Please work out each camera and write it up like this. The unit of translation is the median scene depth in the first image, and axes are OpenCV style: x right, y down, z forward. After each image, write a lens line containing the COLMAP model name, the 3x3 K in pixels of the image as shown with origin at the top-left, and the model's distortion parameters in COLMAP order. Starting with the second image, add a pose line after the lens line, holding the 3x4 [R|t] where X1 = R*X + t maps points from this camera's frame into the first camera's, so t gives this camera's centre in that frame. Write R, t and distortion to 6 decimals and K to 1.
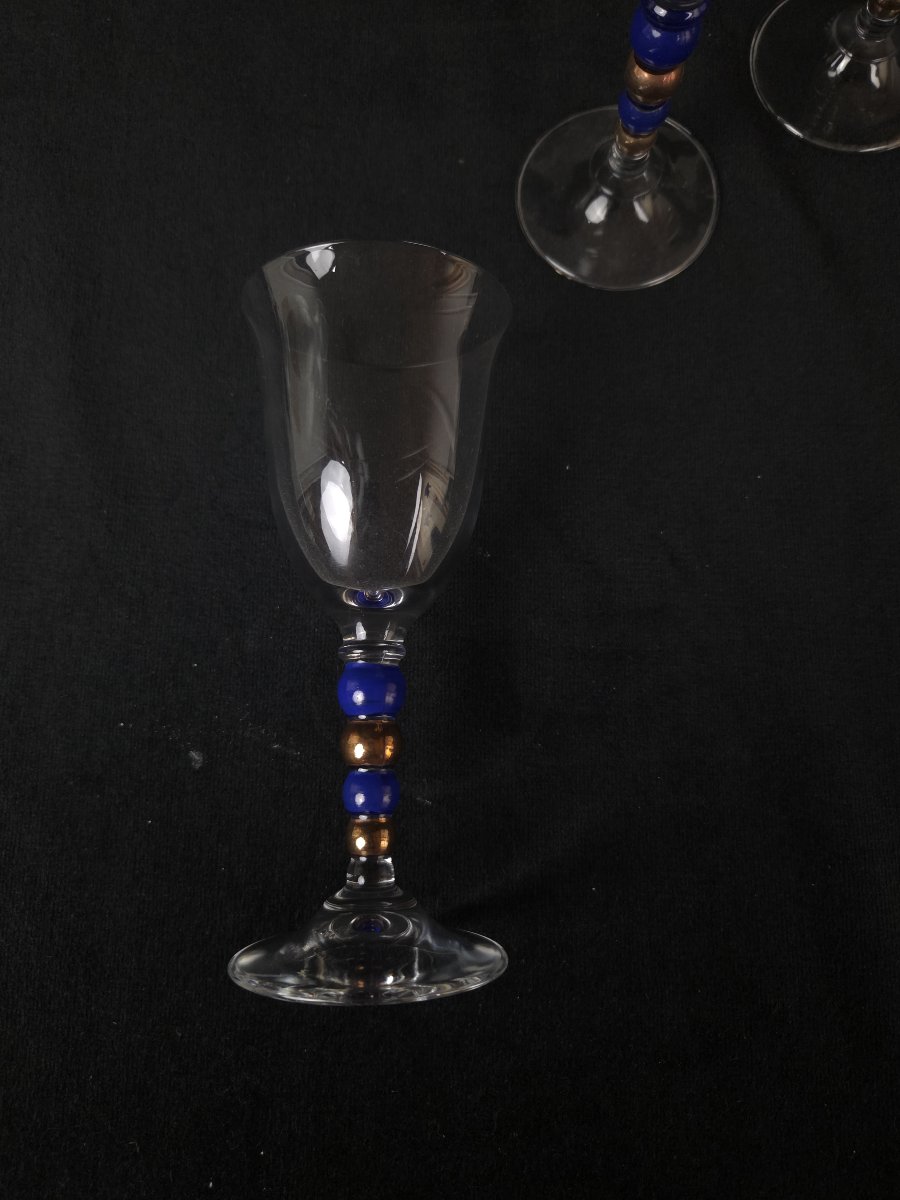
lens RADIAL K [[805.3, 0, 451.6], [0, 805.3, 598.9], [0, 0, 1]] dist [0.012057, -0.011502]
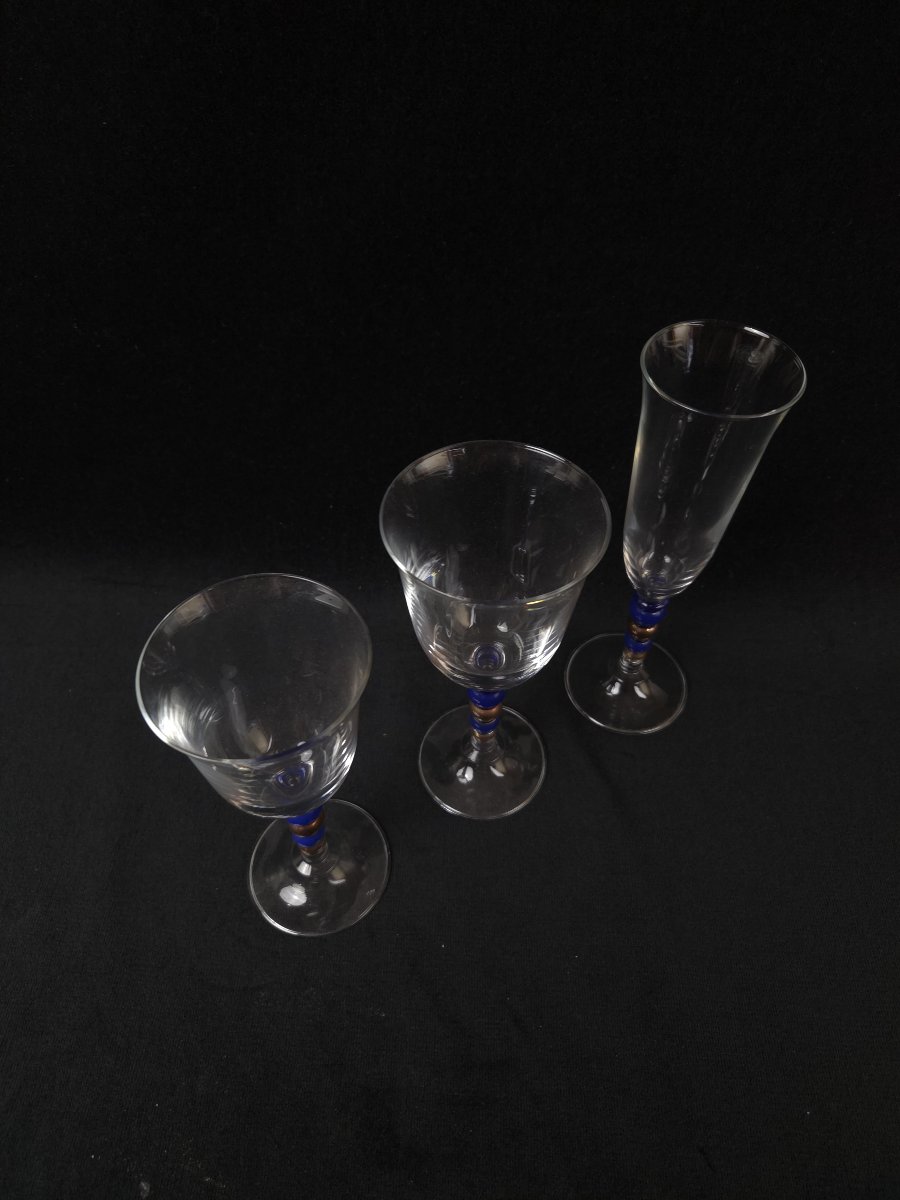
lens RADIAL K [[805.3, 0, 448.0], [0, 805.3, 598.2], [0, 0, 1]] dist [0.012057, -0.011502]
pose [[0.999896, 0.014308, -0.002006, 0.147396], [-0.013427, 0.869018, -0.494598, 0.007573], [-0.005334, 0.494574, 0.869119, -0.553547]]
